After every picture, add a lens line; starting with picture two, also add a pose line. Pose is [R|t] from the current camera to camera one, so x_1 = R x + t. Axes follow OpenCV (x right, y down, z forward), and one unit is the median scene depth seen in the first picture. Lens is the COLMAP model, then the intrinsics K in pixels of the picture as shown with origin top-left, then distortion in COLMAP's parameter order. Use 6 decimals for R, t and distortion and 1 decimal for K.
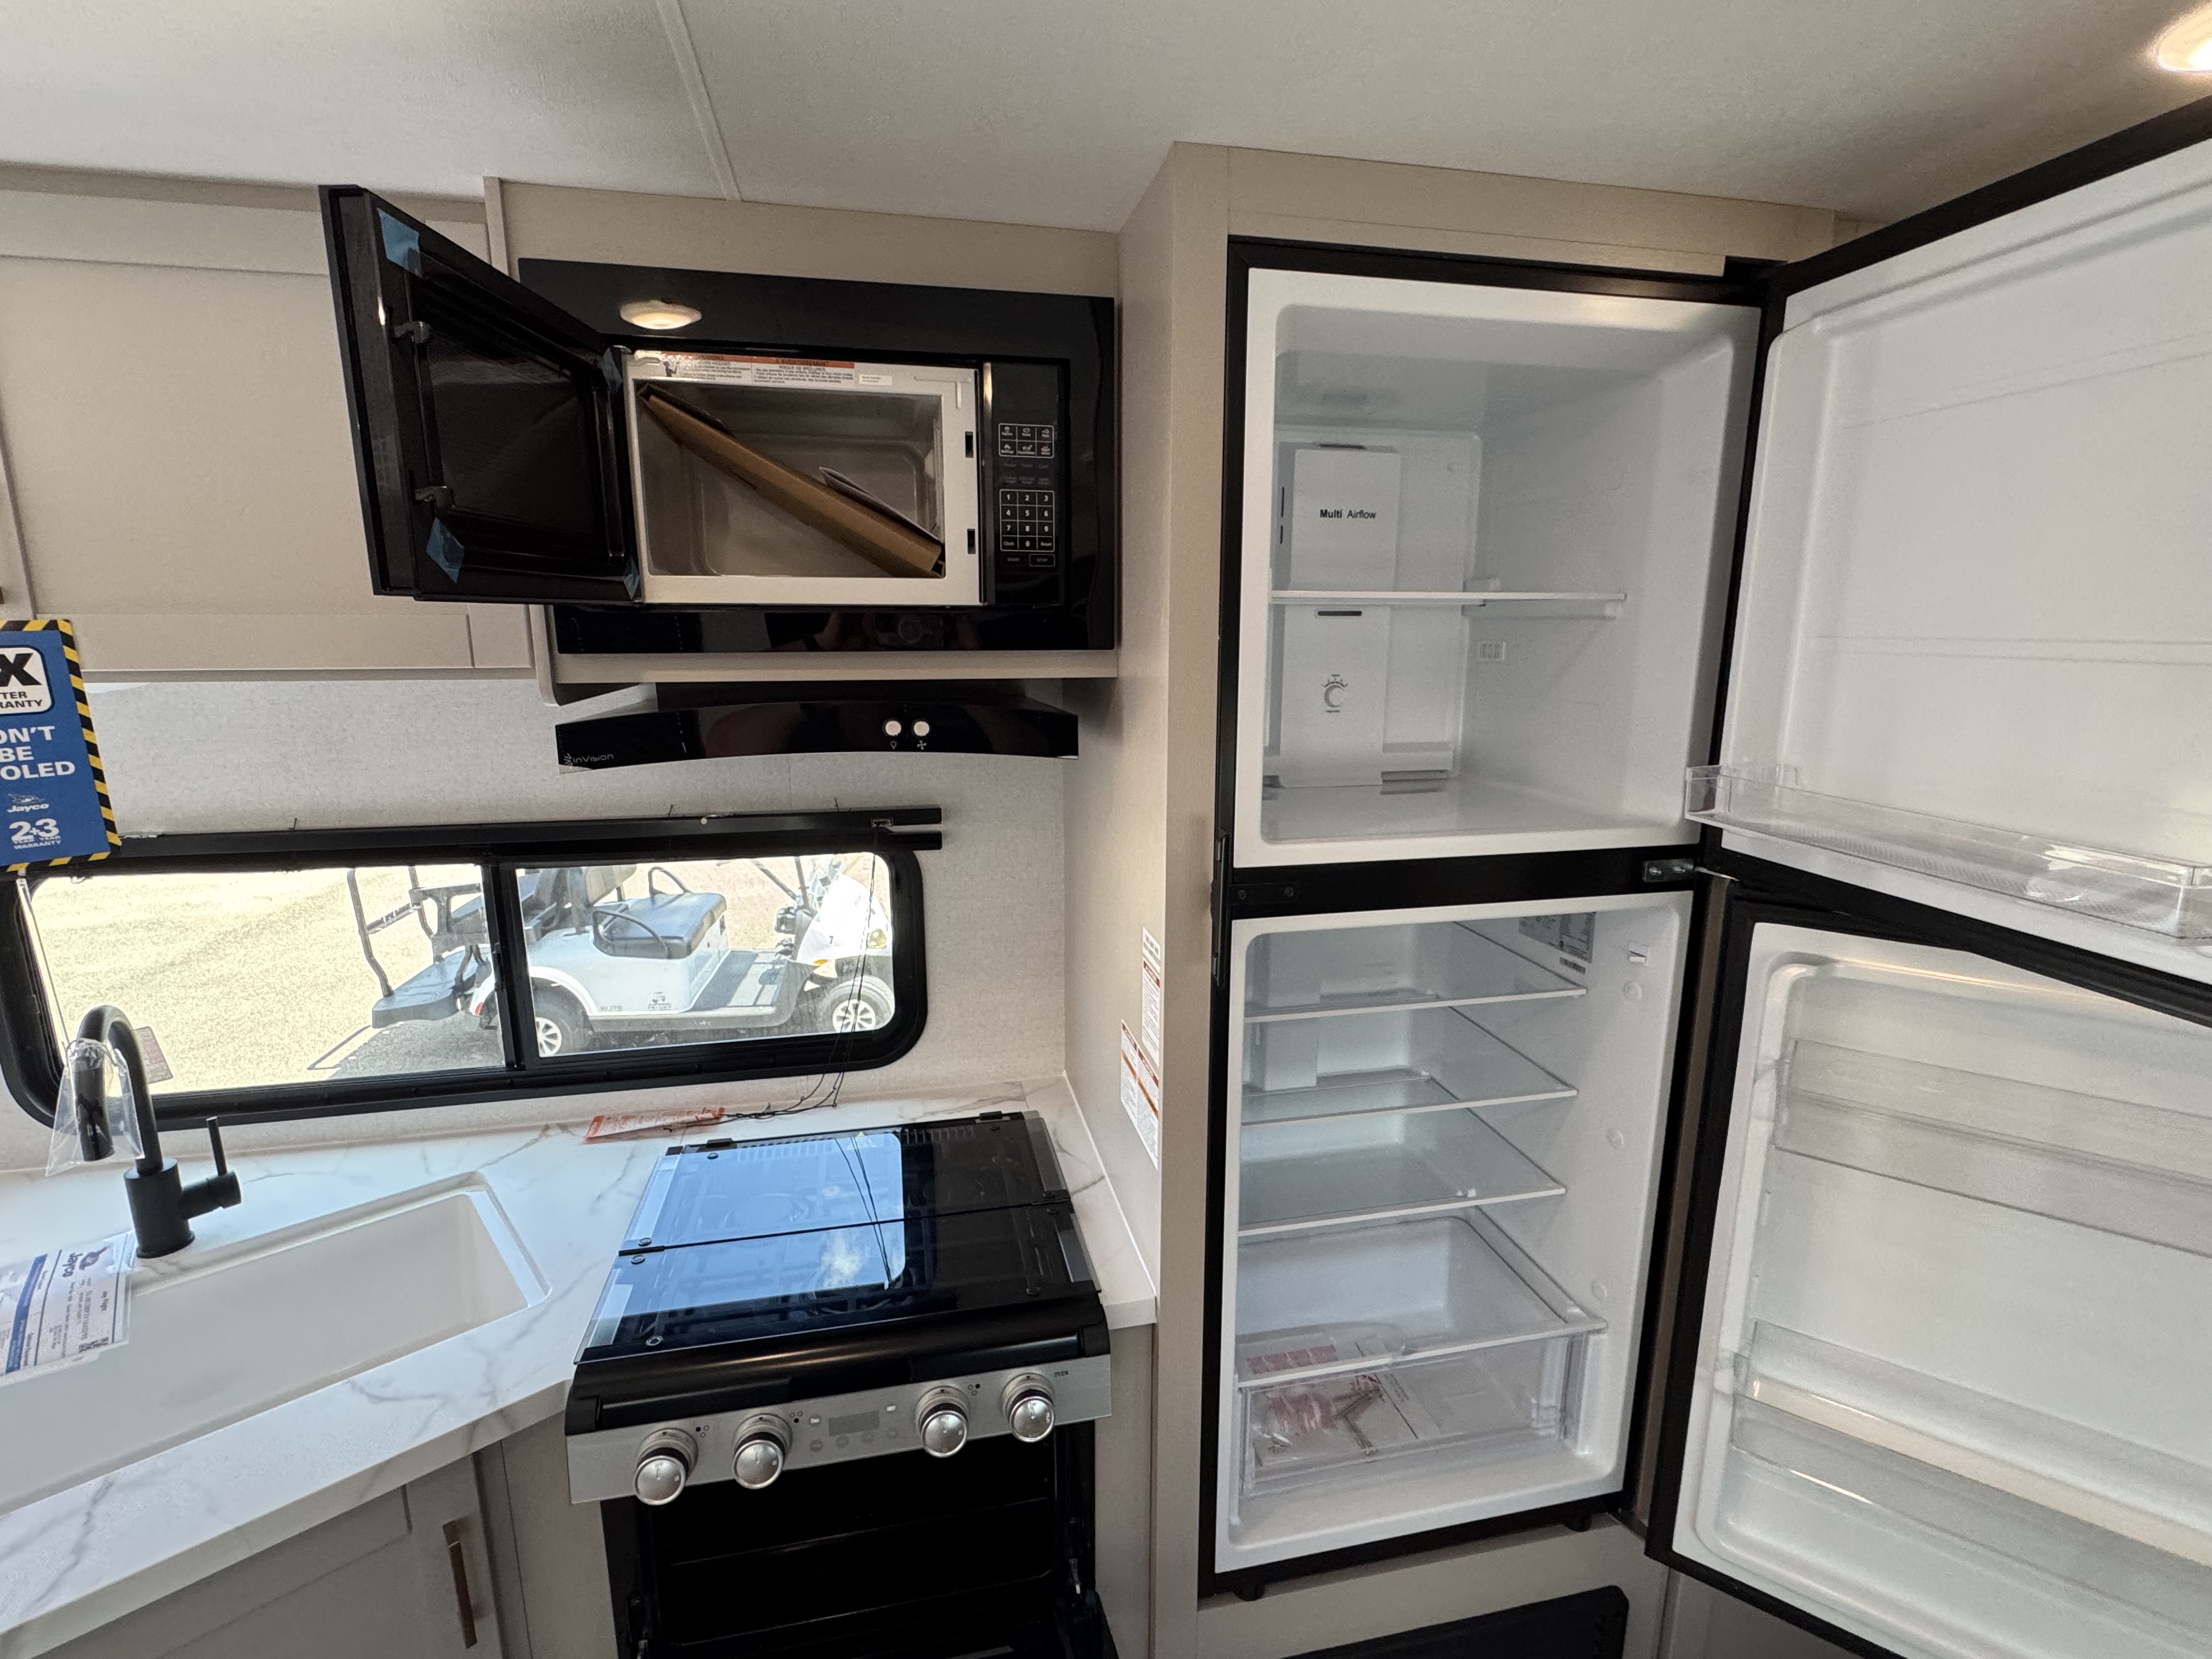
lens RADIAL K [[1019.4, 0, 1099.8], [0, 1019.4, 832.7], [0, 0, 1]] dist [-0.004523, -0.000310]
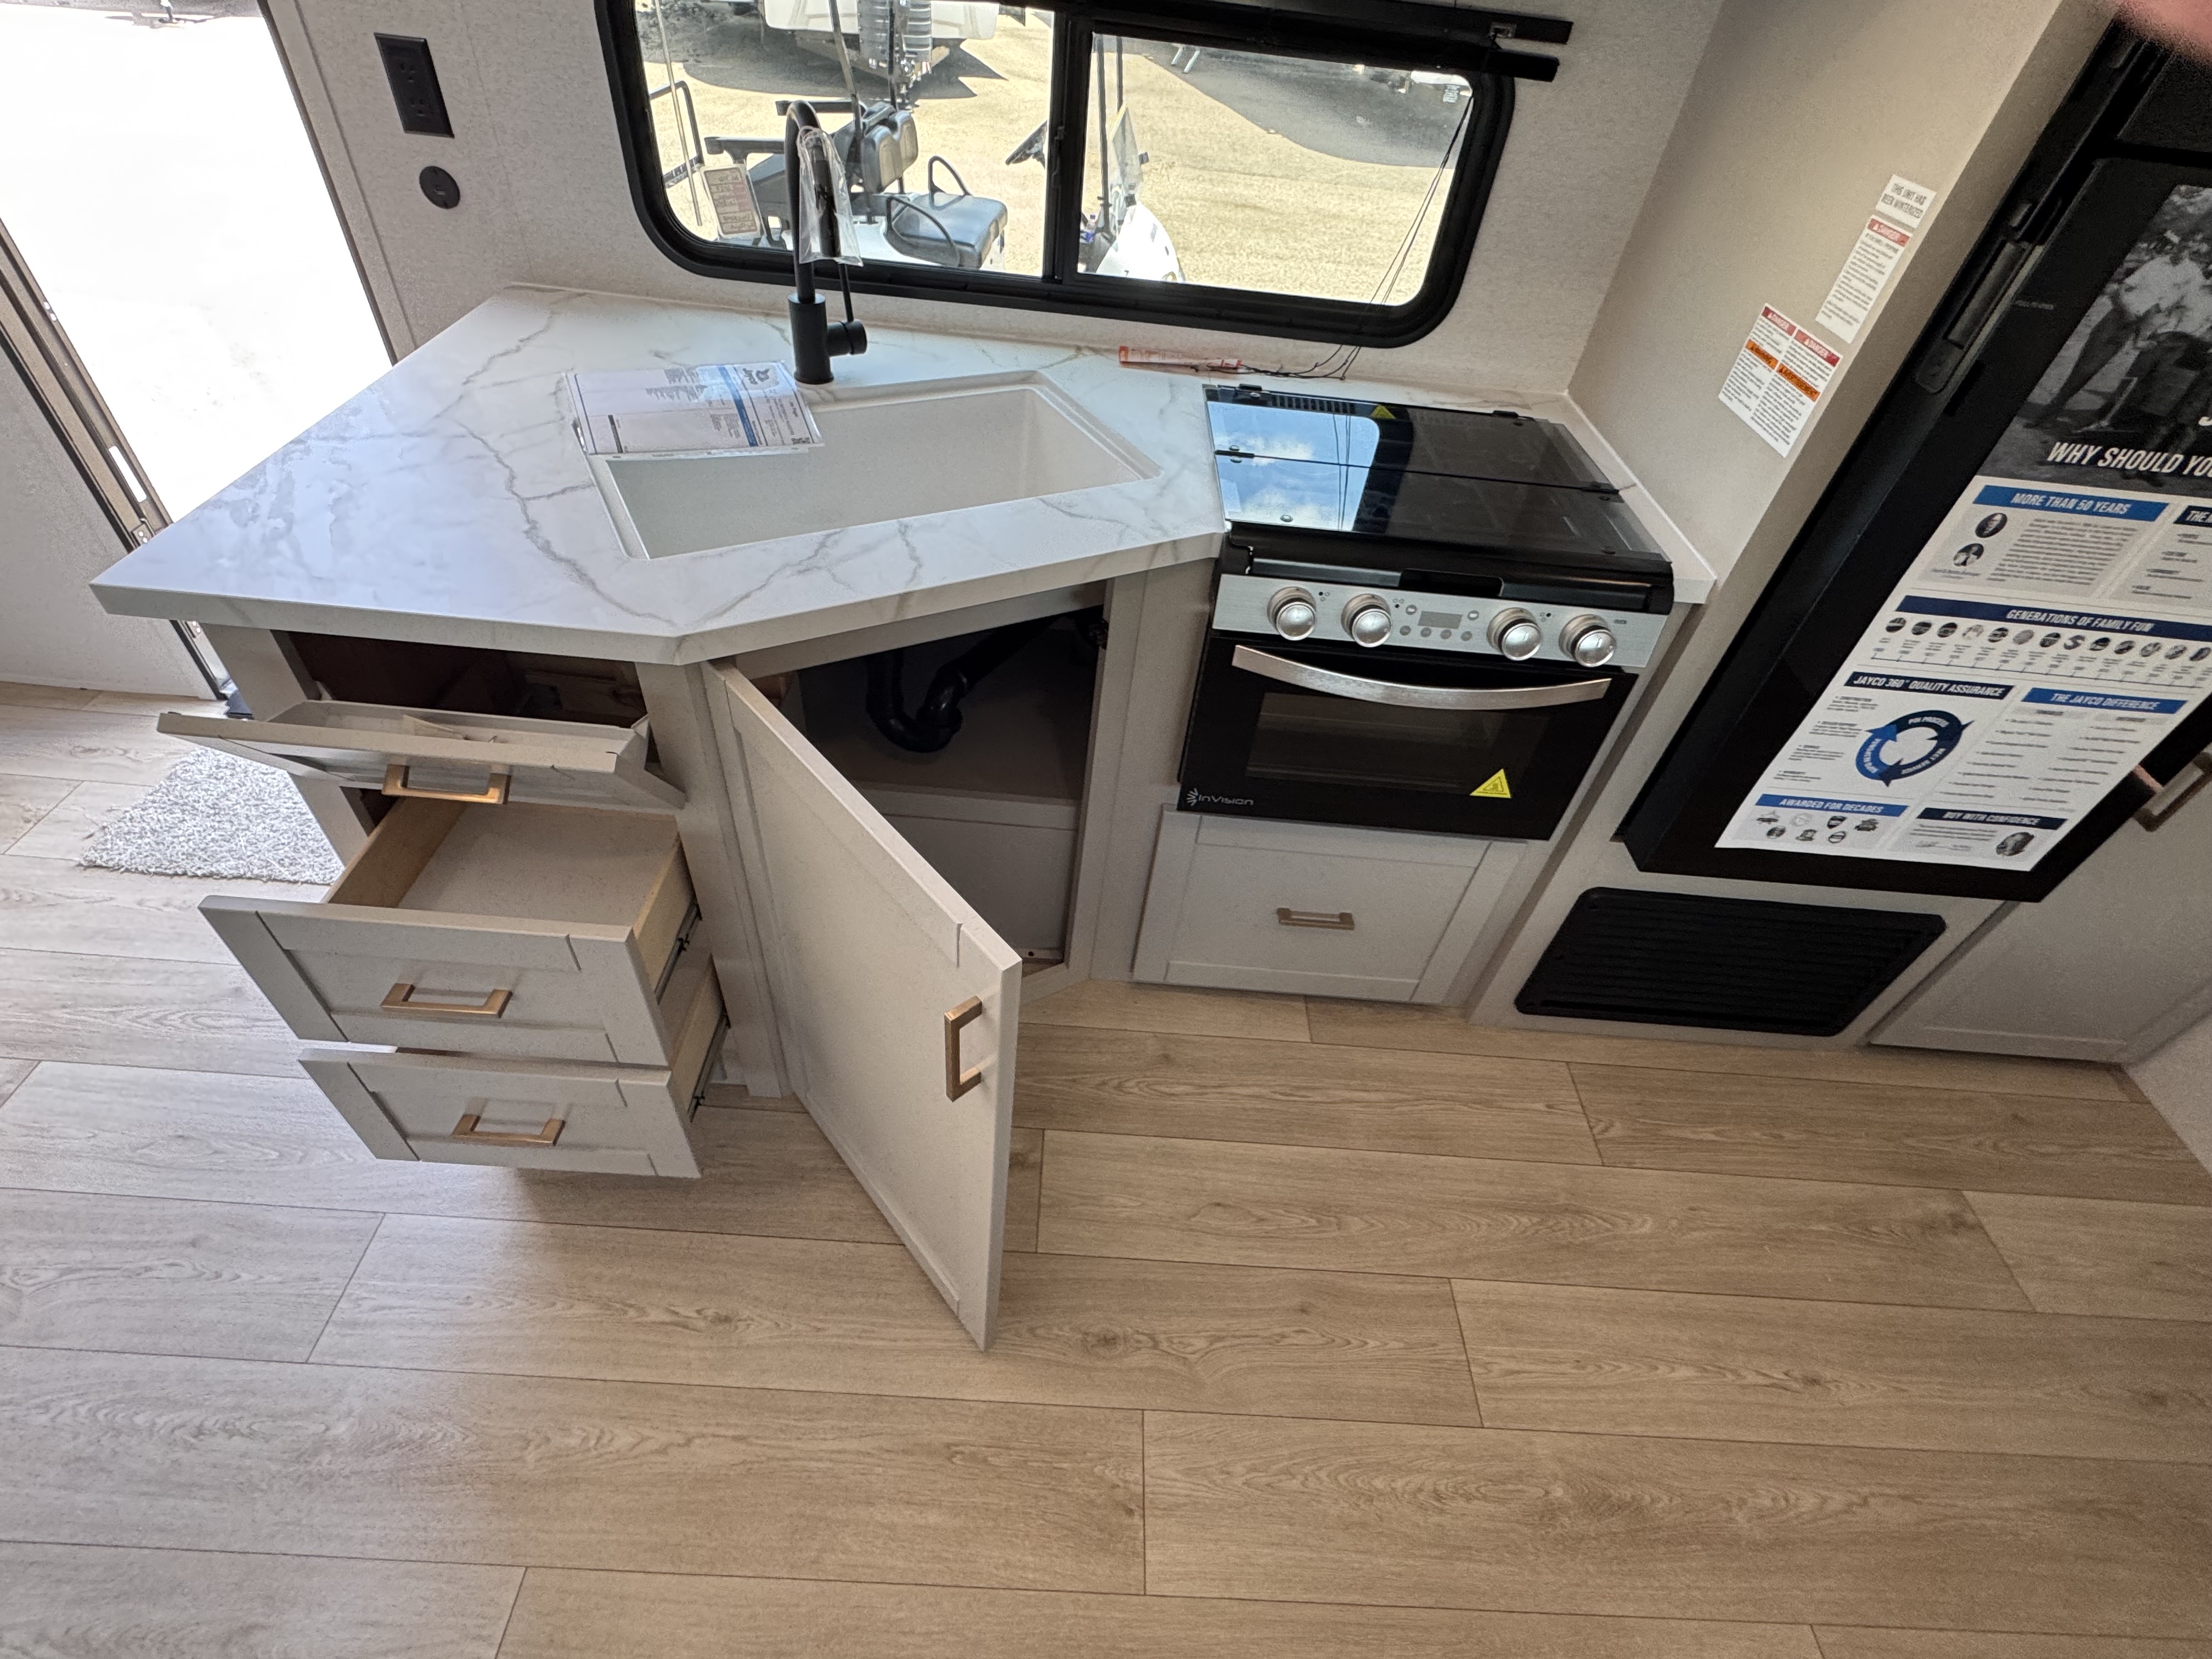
lens RADIAL K [[1019.4, 0, 1099.8], [0, 1019.4, 832.7], [0, 0, 1]] dist [-0.004523, -0.000310]
pose [[0.968033, 0.227697, -0.105200, -0.313607], [-0.137788, 0.833210, 0.535514, 0.148702], [0.209588, -0.503899, 0.837949, -0.135757]]
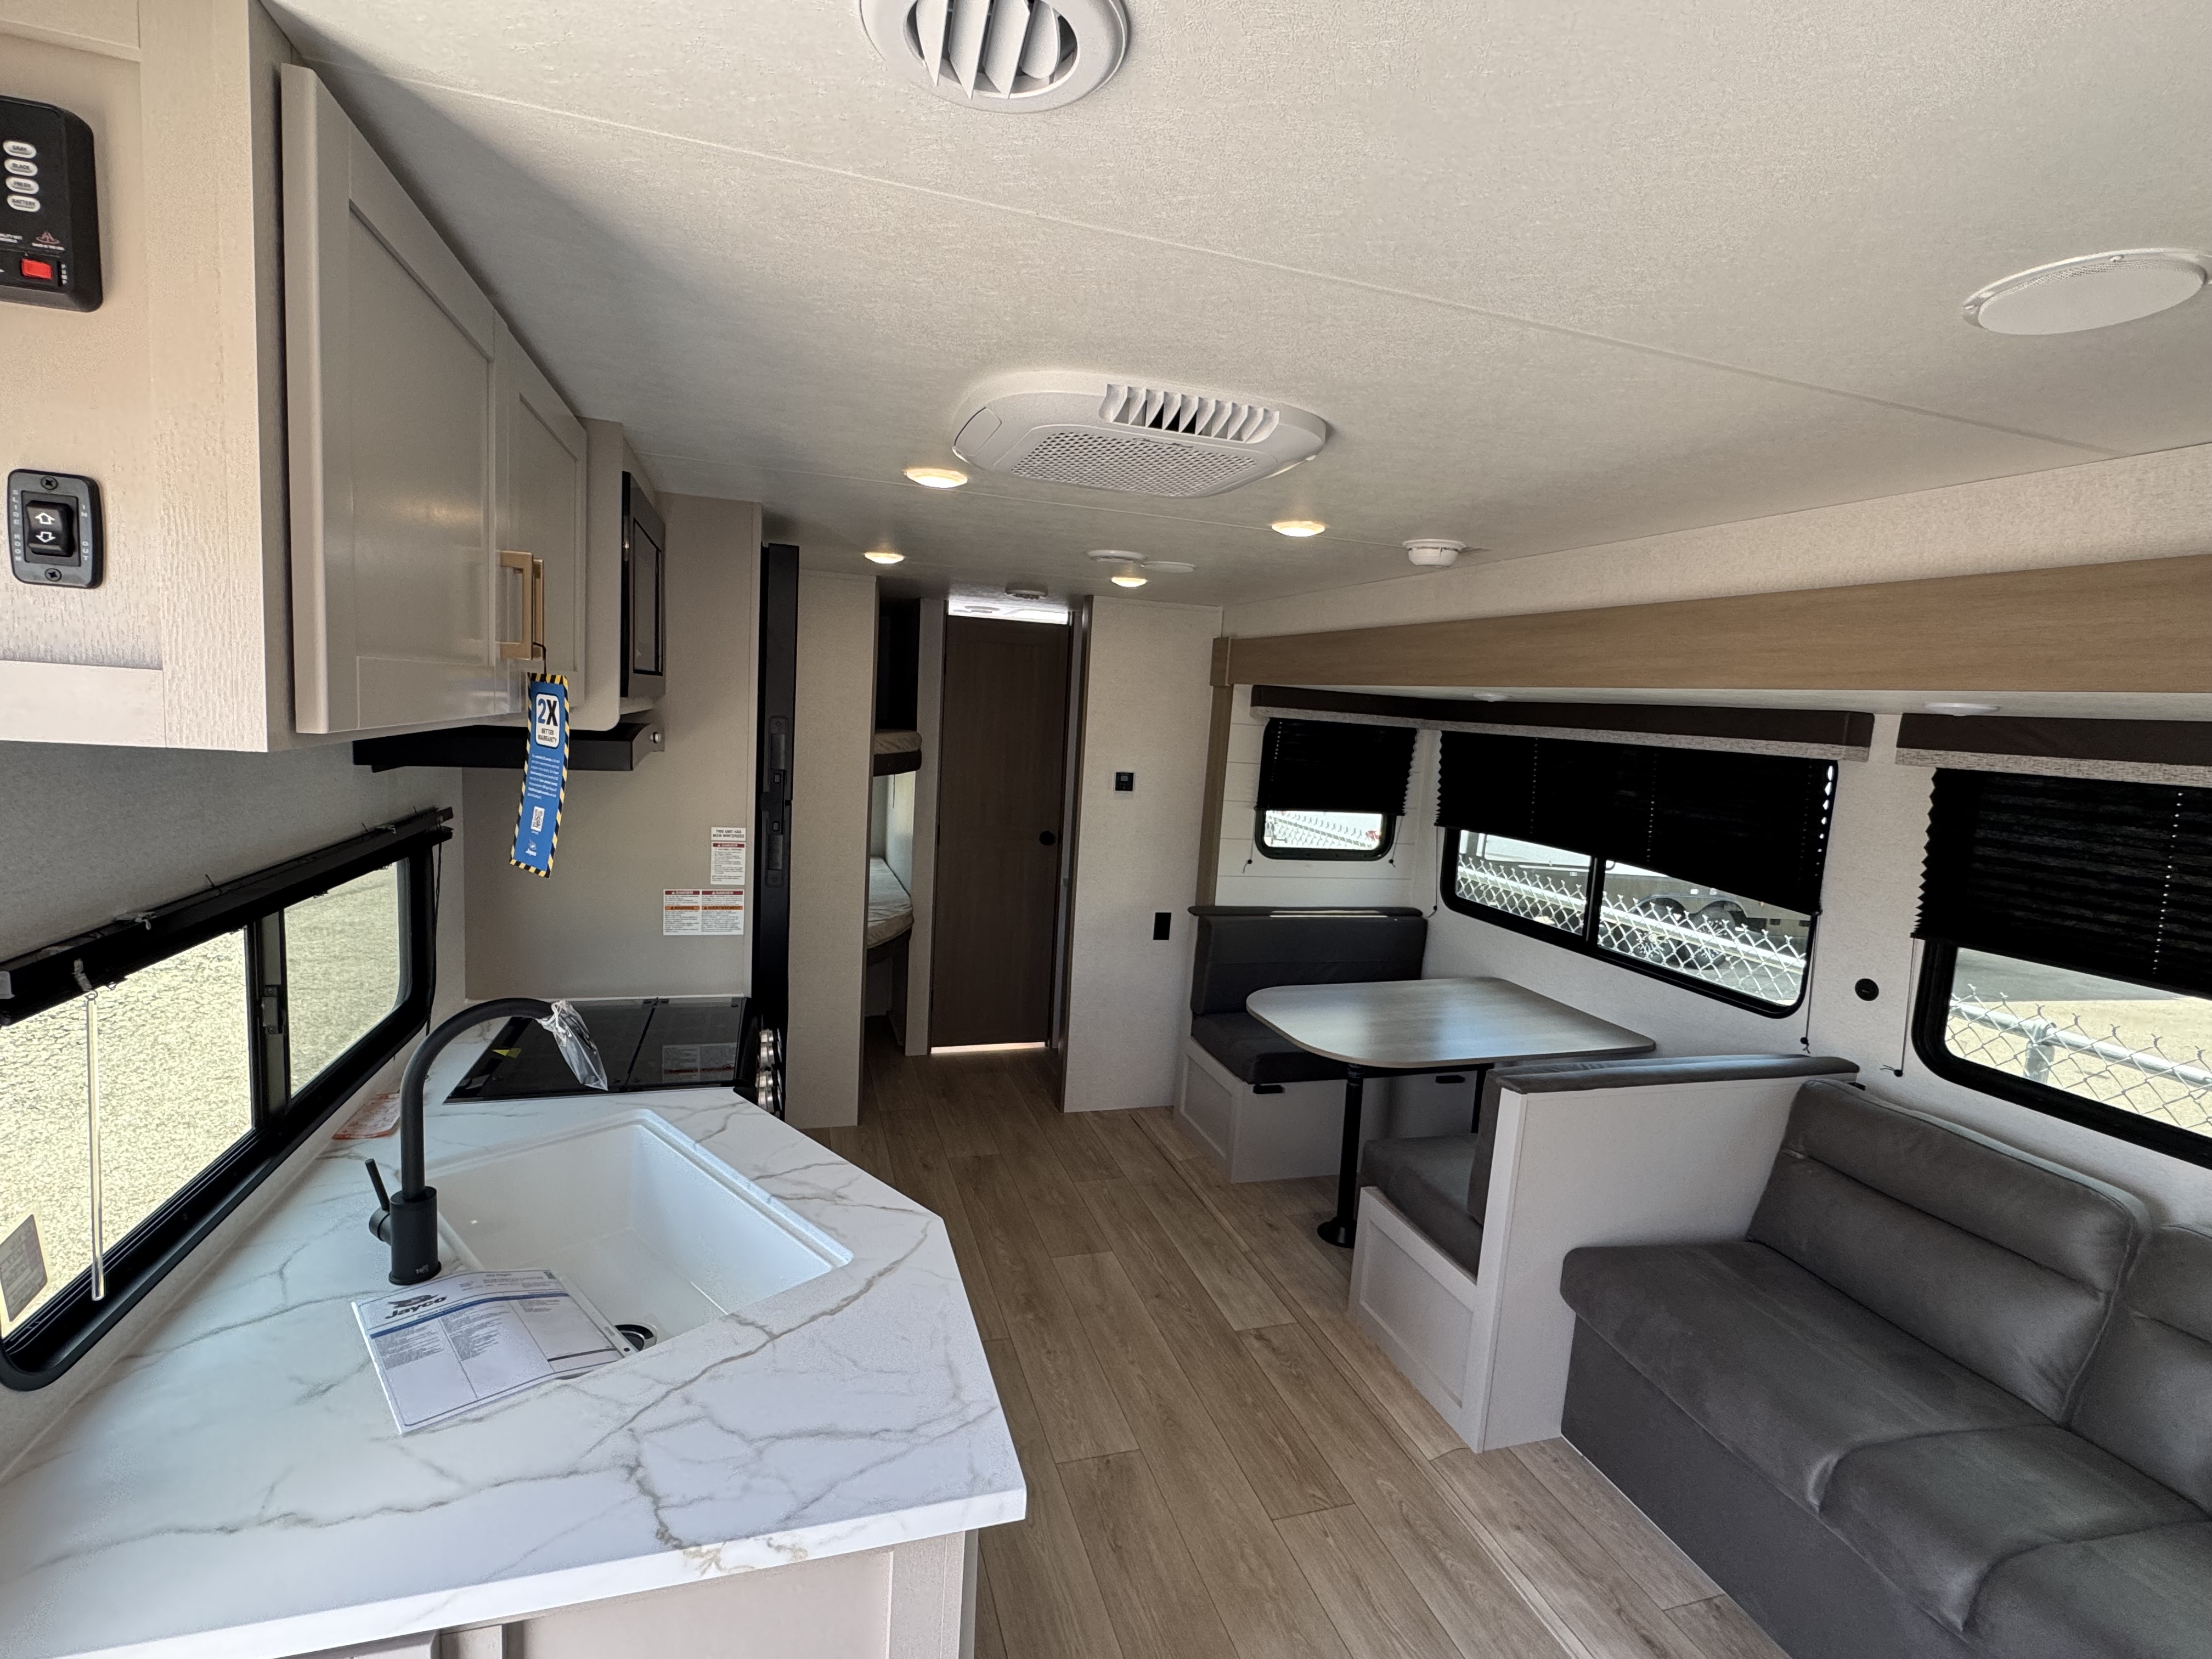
lens RADIAL K [[1019.4, 0, 1099.8], [0, 1019.4, 832.7], [0, 0, 1]] dist [-0.004523, -0.000310]
pose [[-0.084460, -0.127859, 0.988190, -1.645811], [0.137197, 0.980795, 0.138628, -0.063286], [-0.986936, 0.147286, -0.065296, 0.273948]]
